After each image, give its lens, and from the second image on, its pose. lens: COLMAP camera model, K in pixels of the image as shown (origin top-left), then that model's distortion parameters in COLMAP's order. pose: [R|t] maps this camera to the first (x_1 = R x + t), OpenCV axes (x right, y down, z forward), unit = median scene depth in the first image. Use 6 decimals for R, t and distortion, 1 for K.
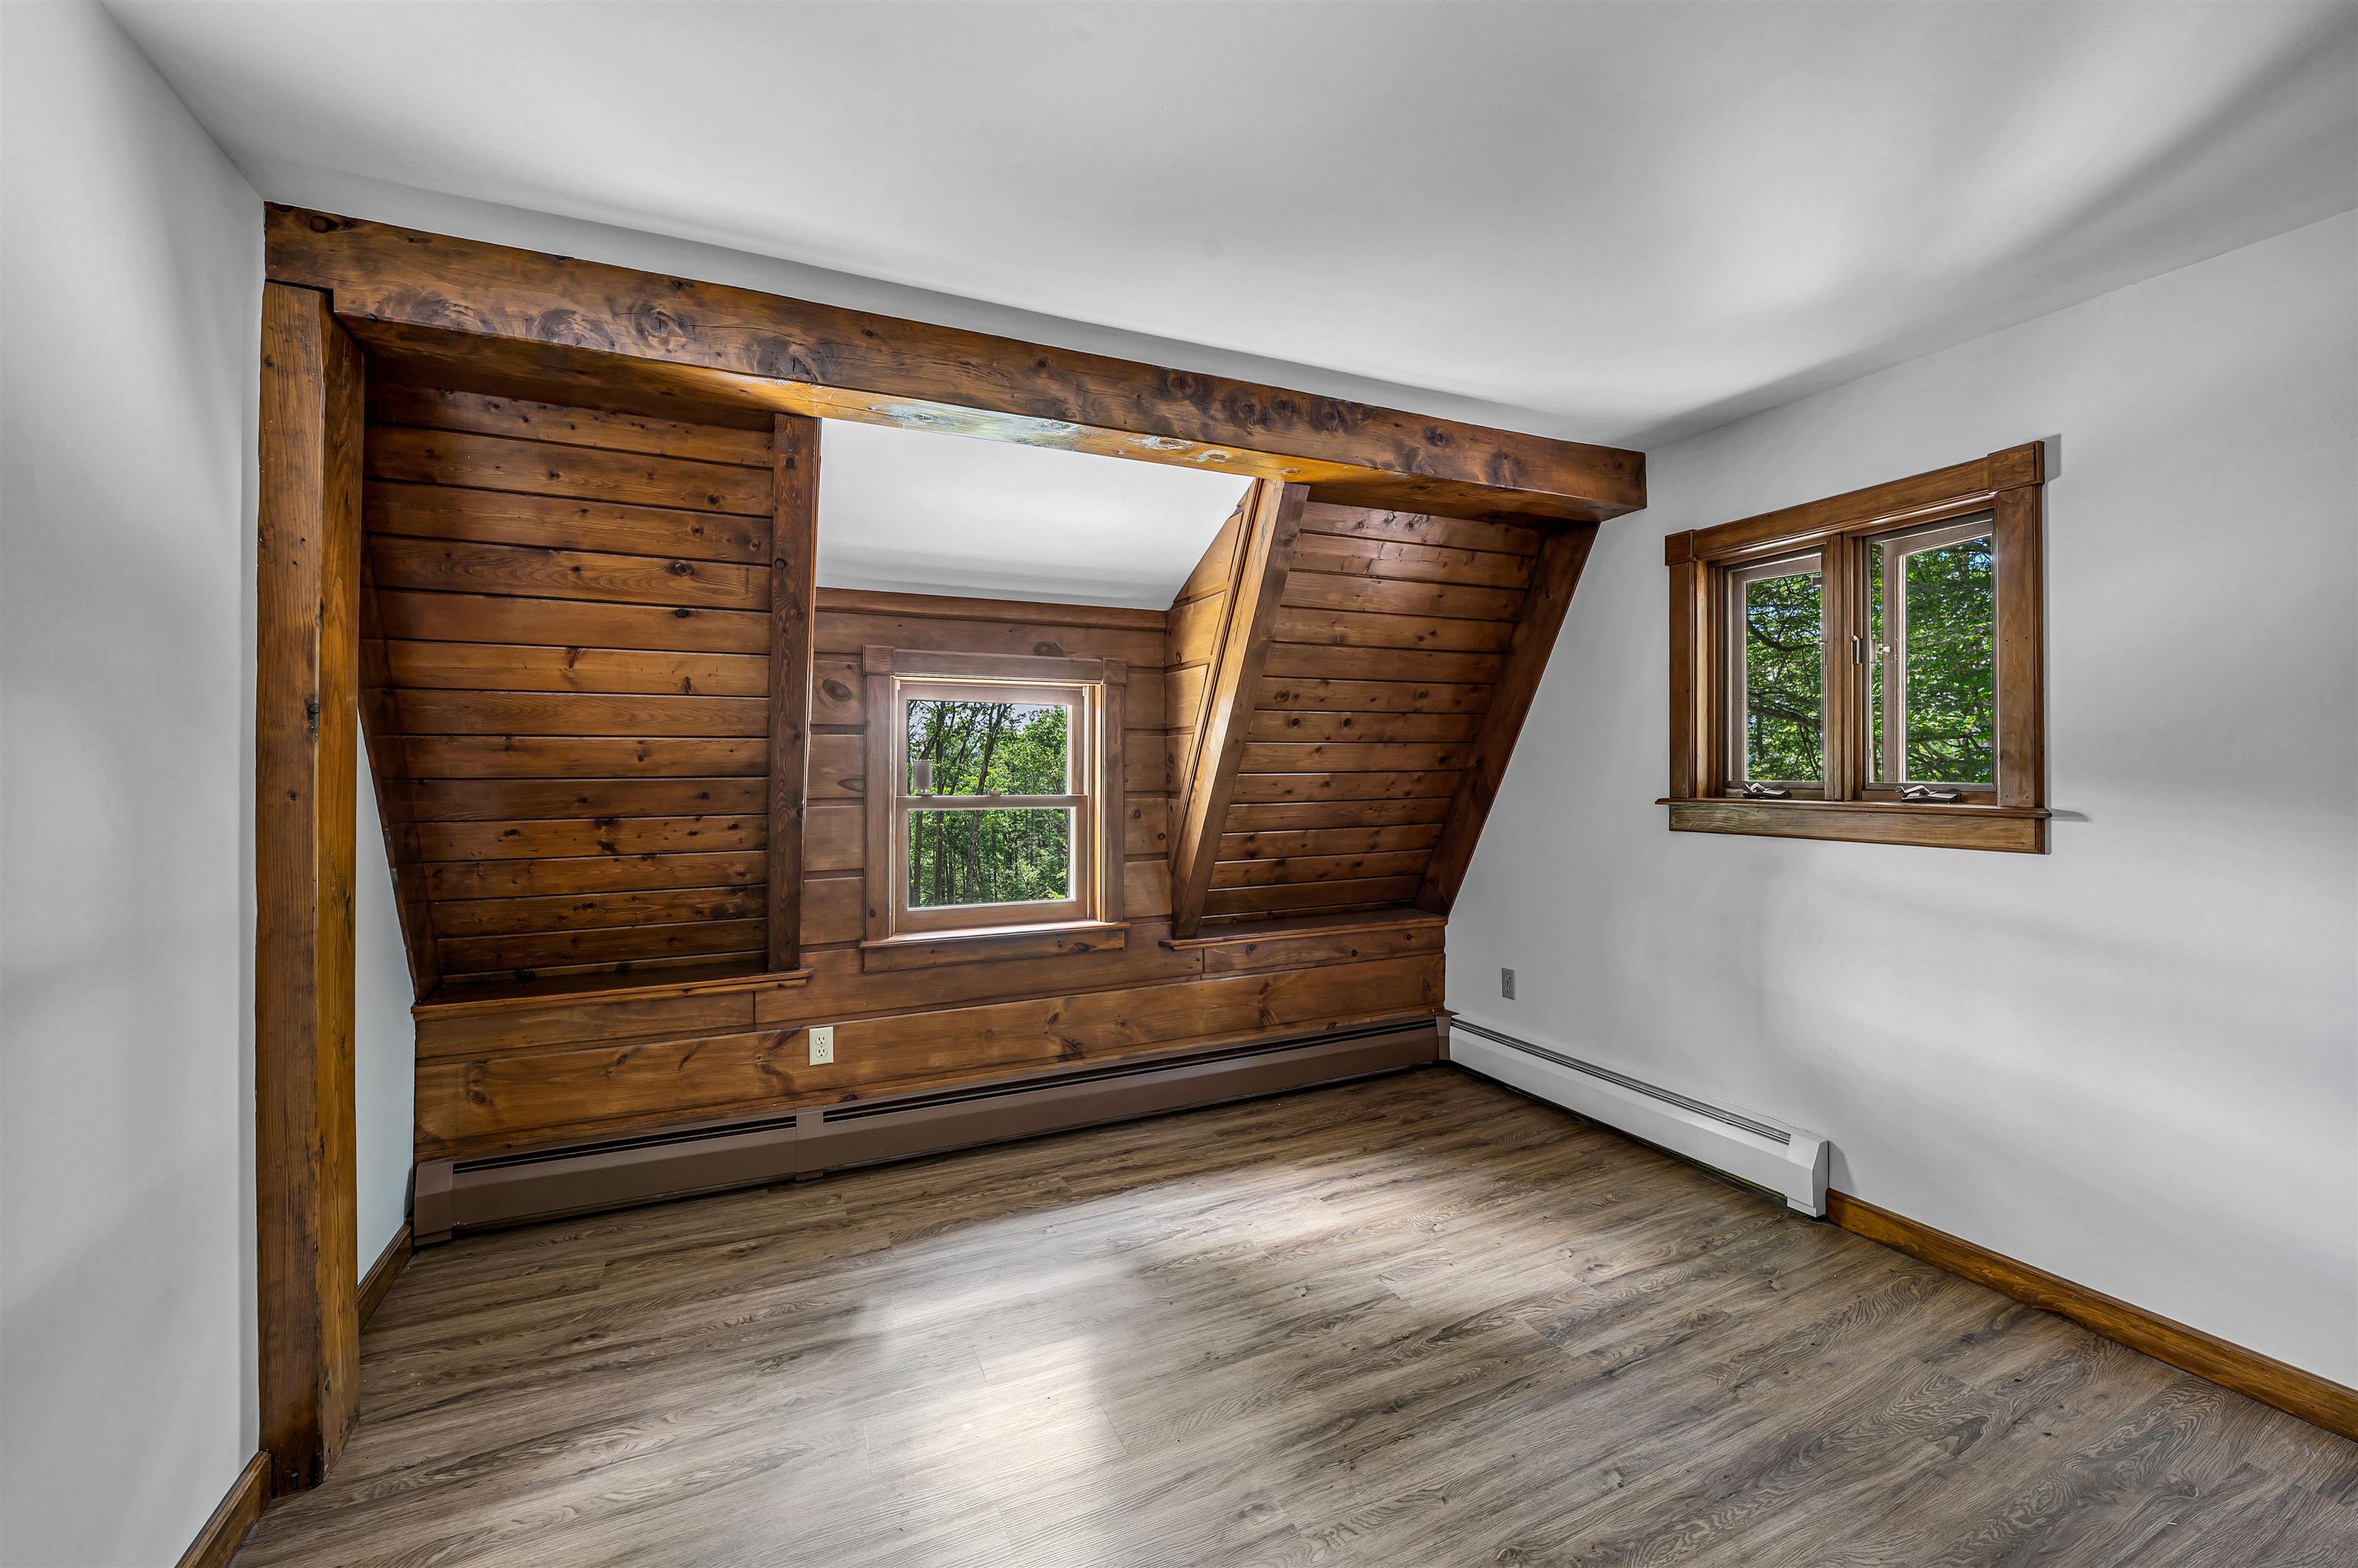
lens RADIAL K [[939.1, 0, 1192.3], [0, 939.1, 771.0], [0, 0, 1]] dist [-0.000052, 0.000484]
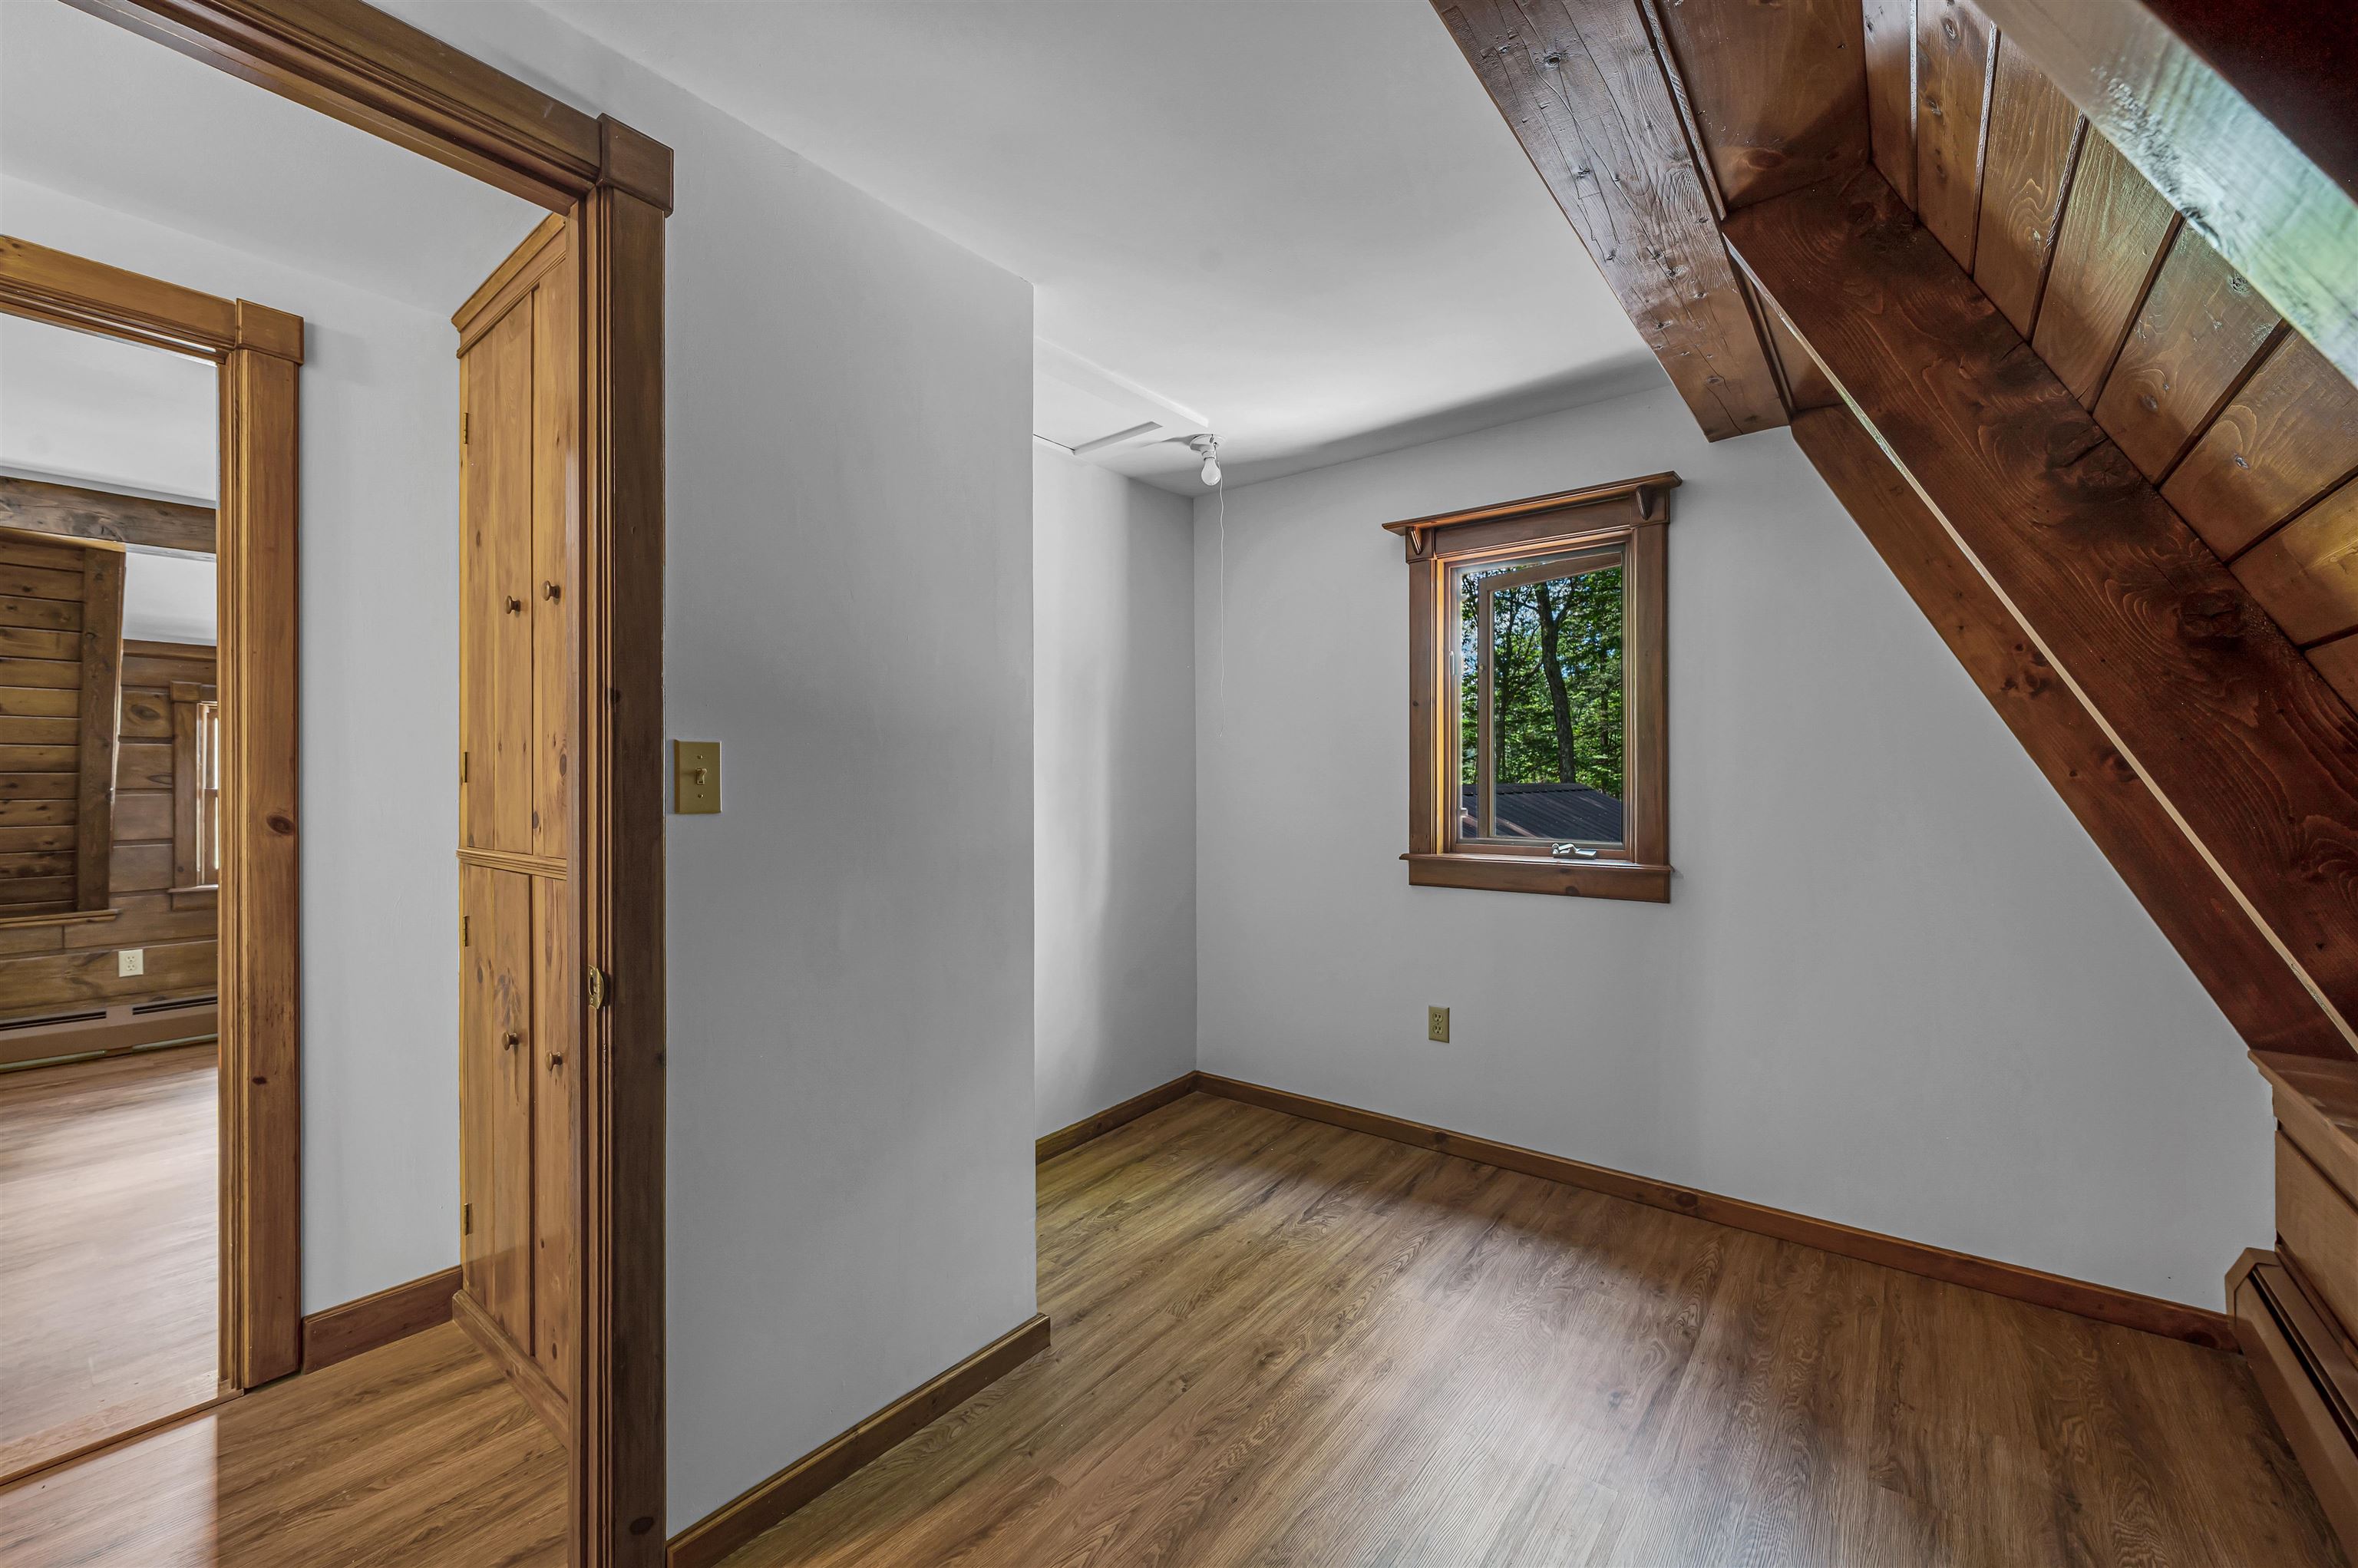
lens RADIAL K [[939.1, 0, 1193.5], [0, 939.1, 794.8], [0, 0, 1]] dist [-0.000052, 0.000484]
pose [[0.894173, -0.003433, 0.447708, 0.412542], [0.000954, 0.999983, 0.005762, 0.032172], [-0.447720, -0.004725, 0.894161, -1.004508]]
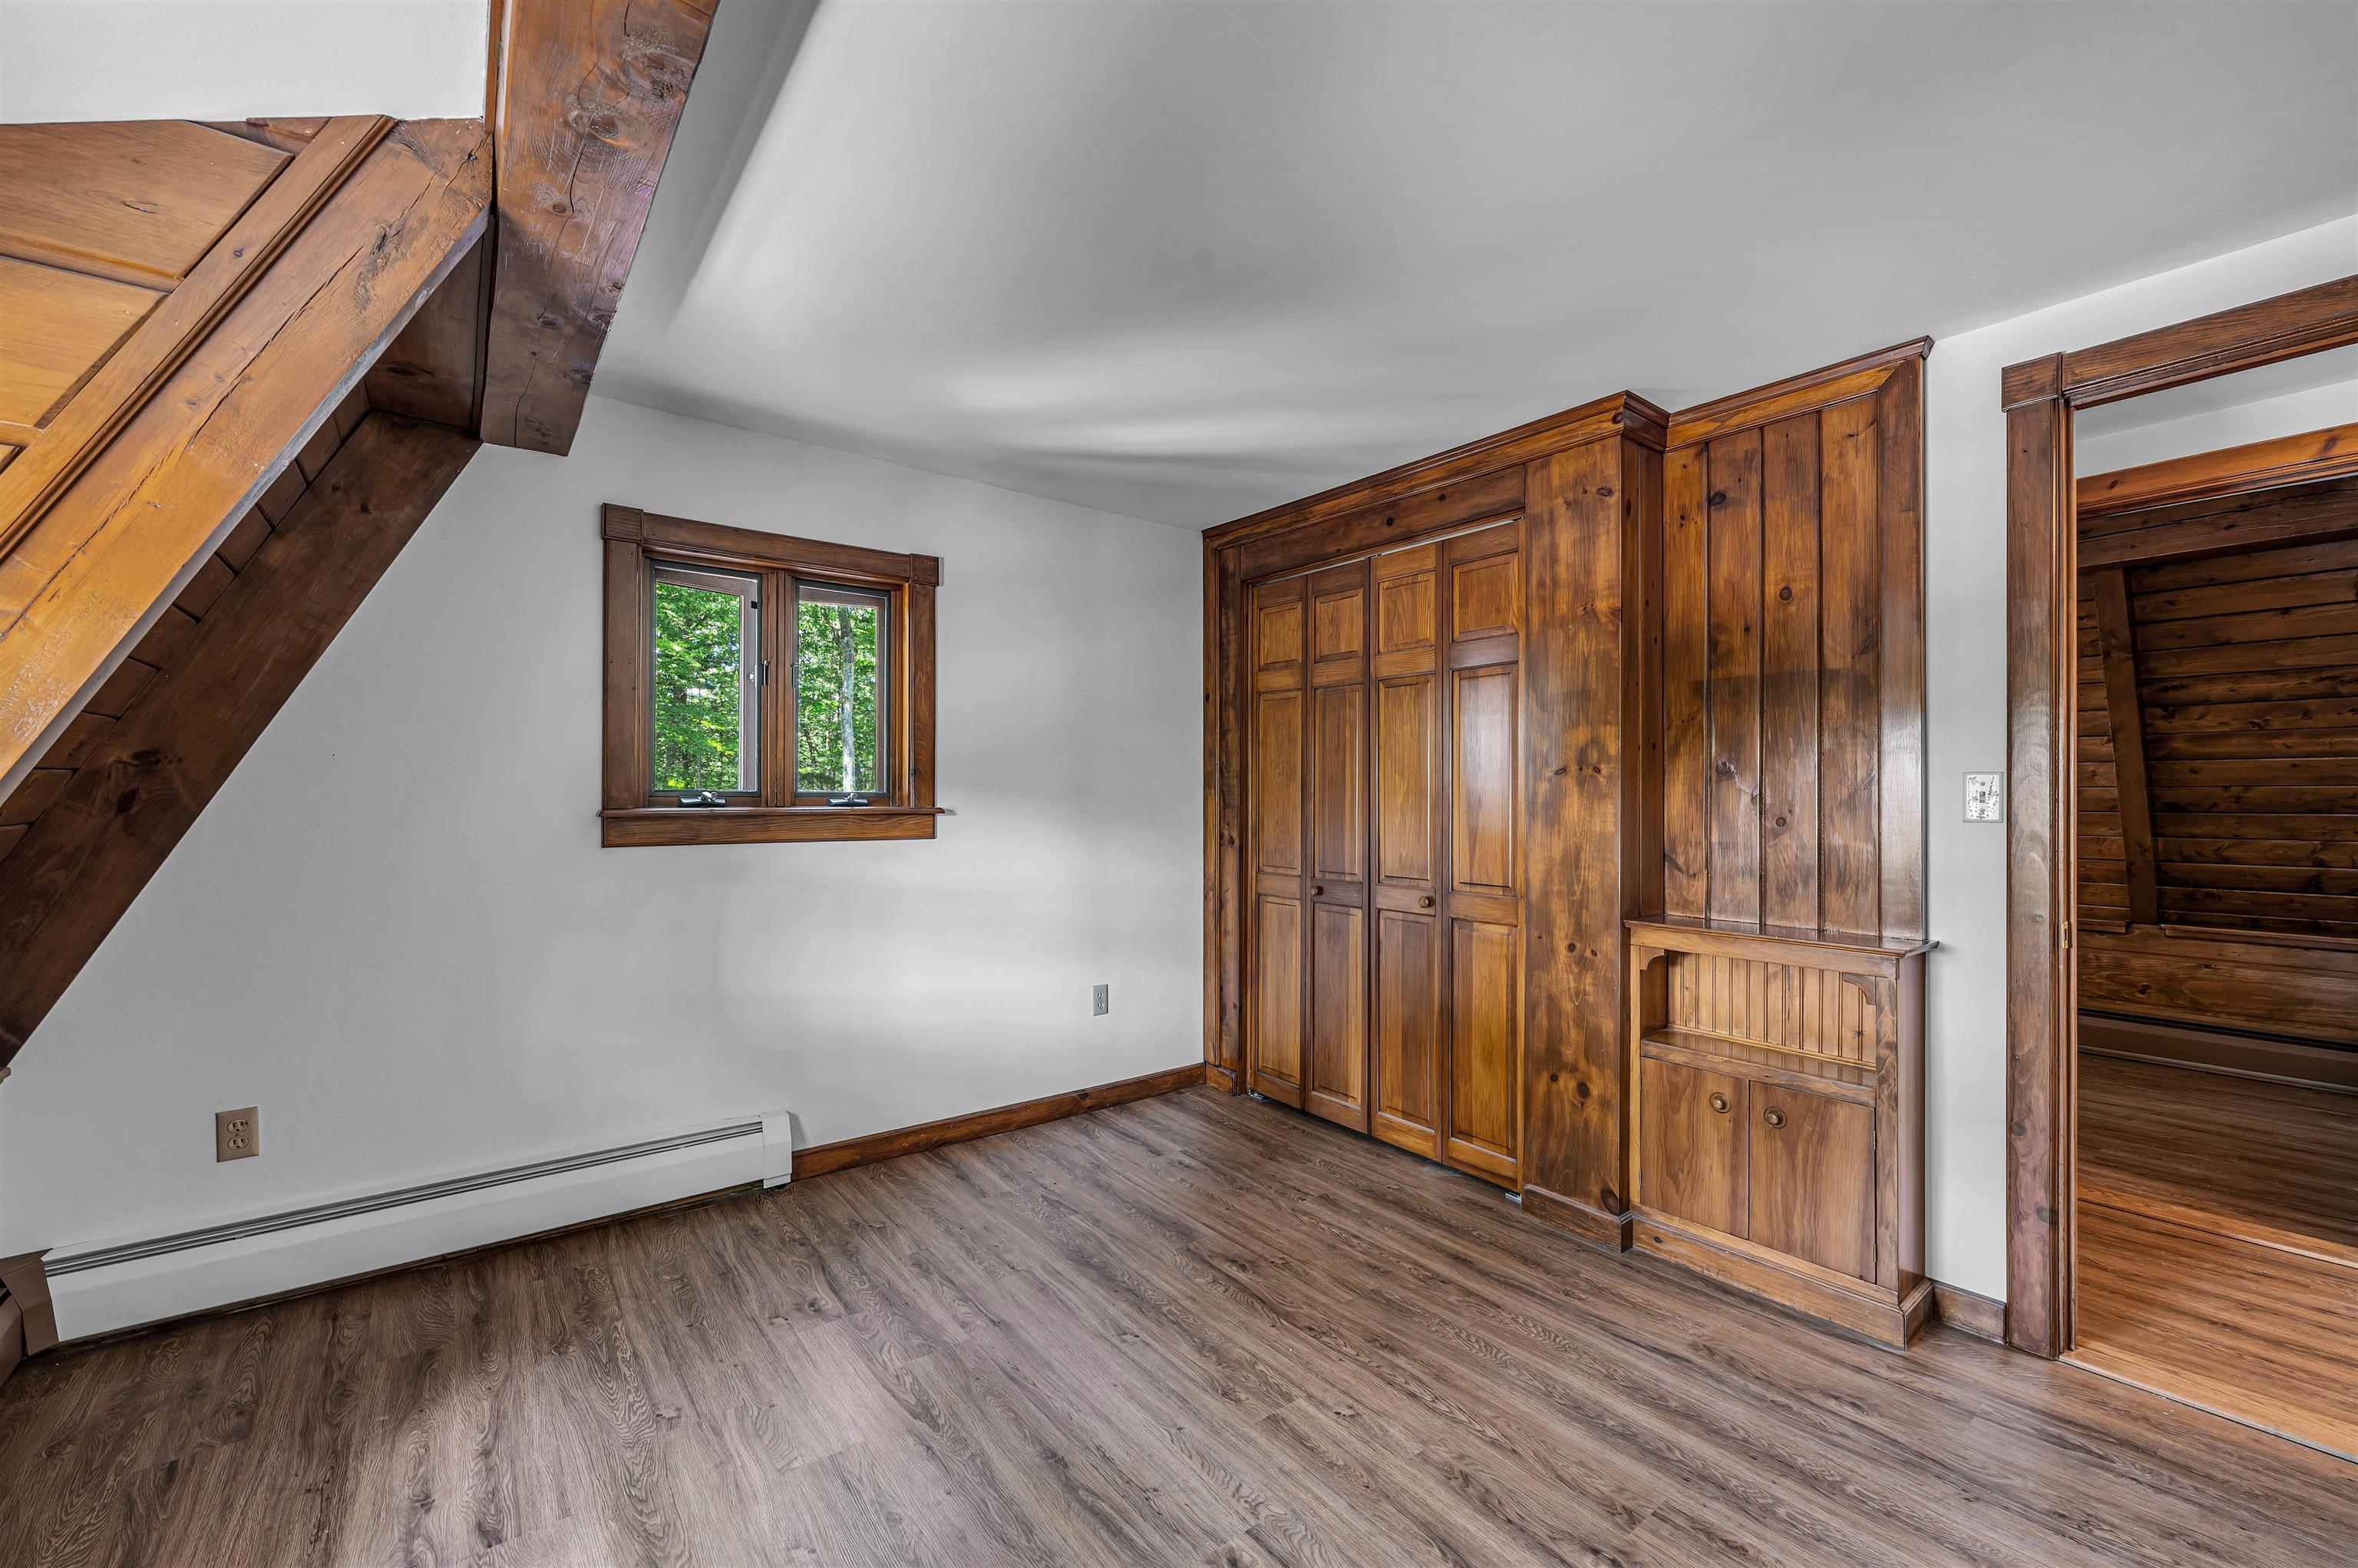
lens RADIAL K [[939.1, 0, 1171.8], [0, 939.1, 800.2], [0, 0, 1]] dist [-0.000052, 0.000484]
pose [[-0.198767, 0.001590, 0.980045, -0.570623], [0.000733, 0.999999, -0.001474, 0.029147], [-0.980046, 0.000425, -0.198768, 0.865616]]
